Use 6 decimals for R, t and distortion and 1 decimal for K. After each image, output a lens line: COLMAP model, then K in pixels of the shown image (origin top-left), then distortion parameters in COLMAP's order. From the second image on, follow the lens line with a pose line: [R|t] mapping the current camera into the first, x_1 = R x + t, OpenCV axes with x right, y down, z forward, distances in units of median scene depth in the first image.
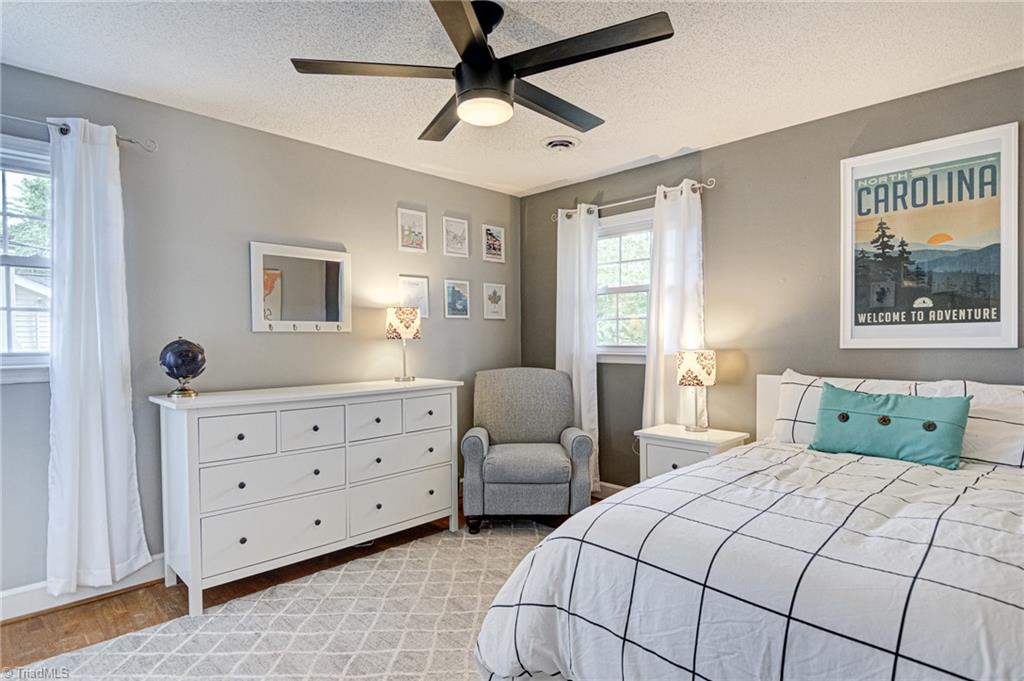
lens RADIAL K [[531.0, 0, 517.1], [0, 531.0, 341.5], [0, 0, 1]] dist [0.016306, -0.016815]
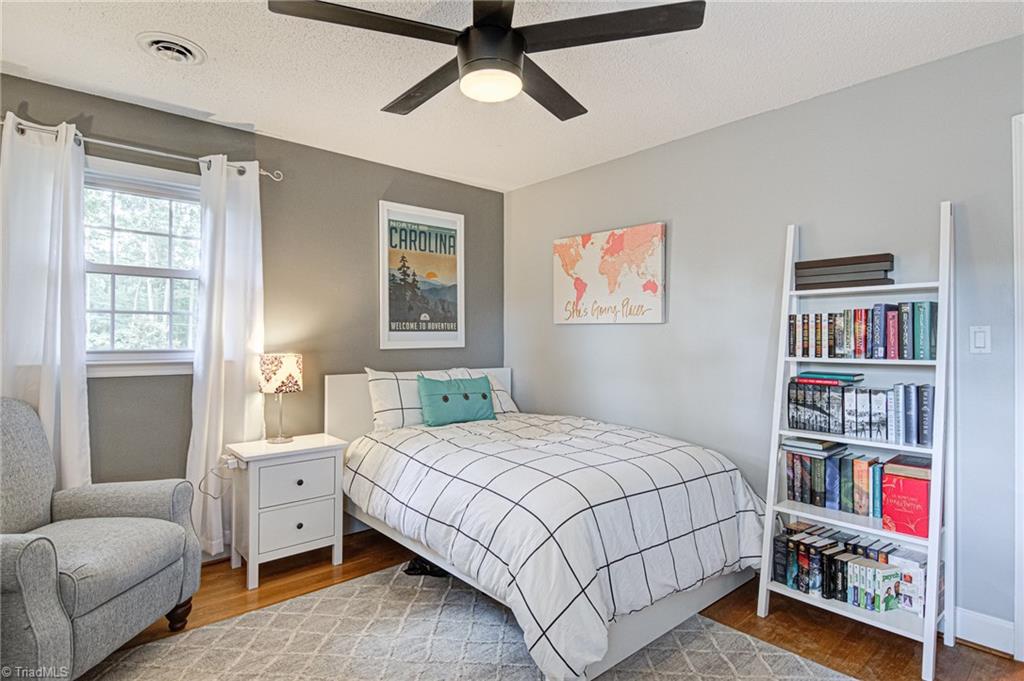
lens RADIAL K [[531.0, 0, 517.1], [0, 531.0, 341.5], [0, 0, 1]] dist [0.016306, -0.016815]
pose [[0.072753, -0.001020, 0.997349, -0.654313], [0.000413, 0.999999, 0.000993, -0.006315], [-0.997350, 0.000339, 0.072753, 0.611943]]
